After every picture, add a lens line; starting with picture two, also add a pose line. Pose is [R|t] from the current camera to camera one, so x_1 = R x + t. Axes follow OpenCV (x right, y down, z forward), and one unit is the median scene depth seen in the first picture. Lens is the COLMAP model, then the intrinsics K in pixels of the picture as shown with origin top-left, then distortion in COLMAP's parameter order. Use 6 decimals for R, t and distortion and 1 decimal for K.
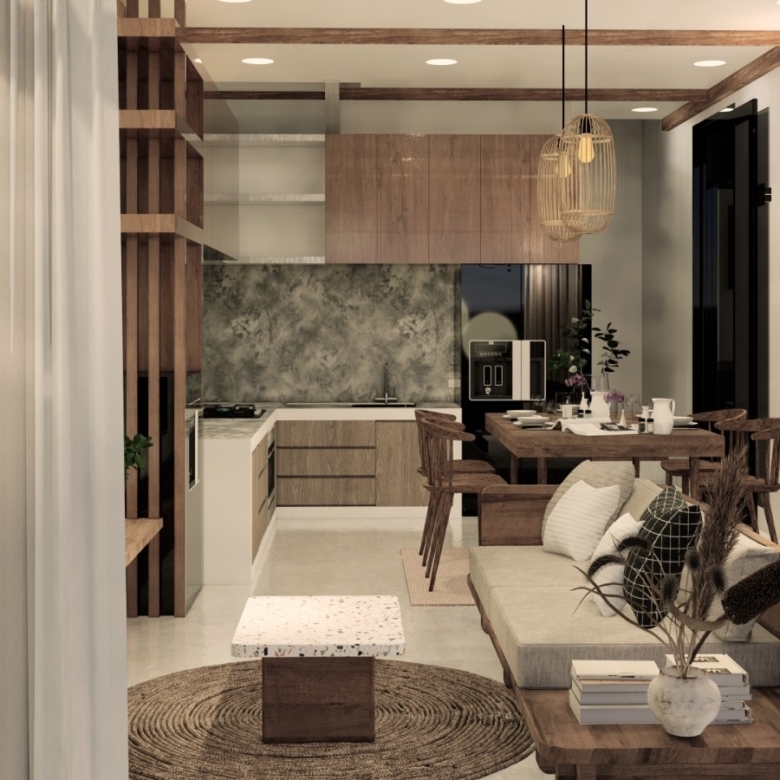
lens RADIAL K [[1345.8, 0, 390.2], [0, 1345.8, 317.5], [0, 0, 1]] dist [-0.004175, 0.017392]
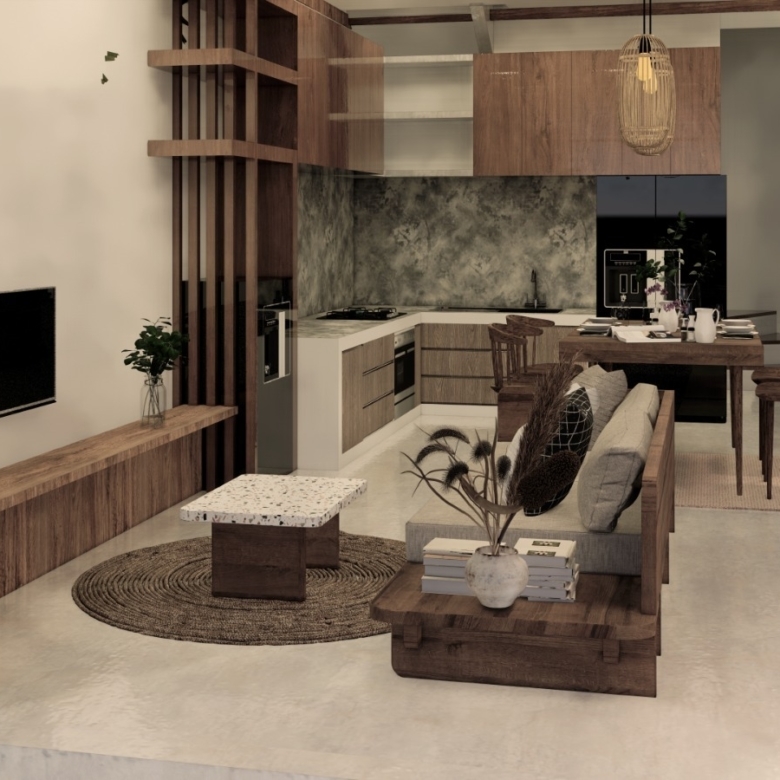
lens RADIAL K [[1345.5, 0, 389.8], [0, 1345.5, 226.0], [0, 0, 1]] dist [-0.007699, 0.076663]
pose [[0.966749, 0.001098, -0.255727, 0.193827], [-0.000198, 0.999994, 0.003545, -0.005525], [0.255729, -0.003377, 0.966743, -0.050453]]
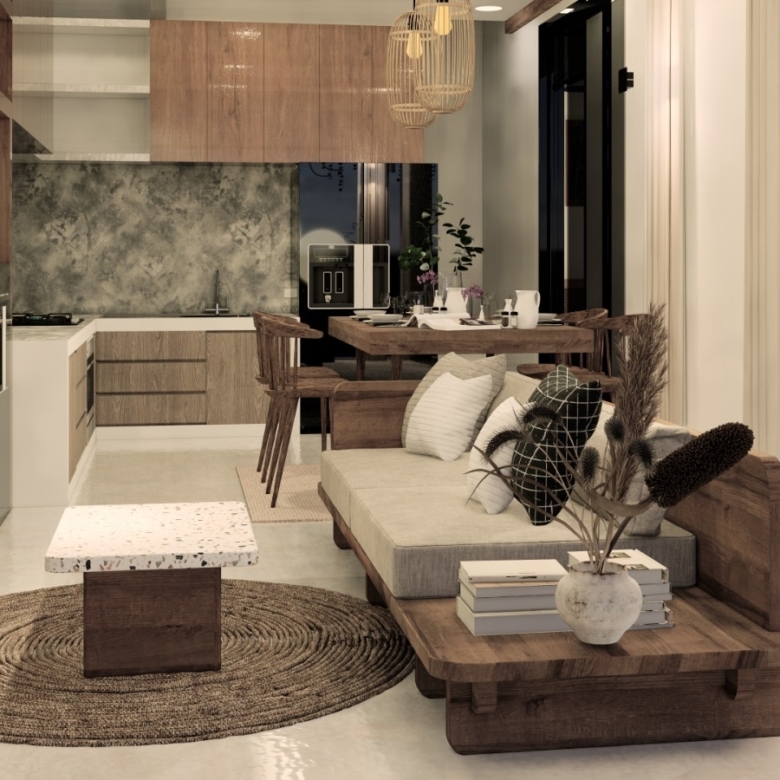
lens RADIAL K [[1346.2, 0, 390.2], [0, 1346.2, 262.3], [0, 0, 1]] dist [-0.002548, 0.021016]
pose [[0.991092, -0.000379, 0.133175, -0.010189], [0.000179, 0.999999, 0.001511, 0.033225], [-0.133175, -0.001474, 0.991091, 0.086087]]
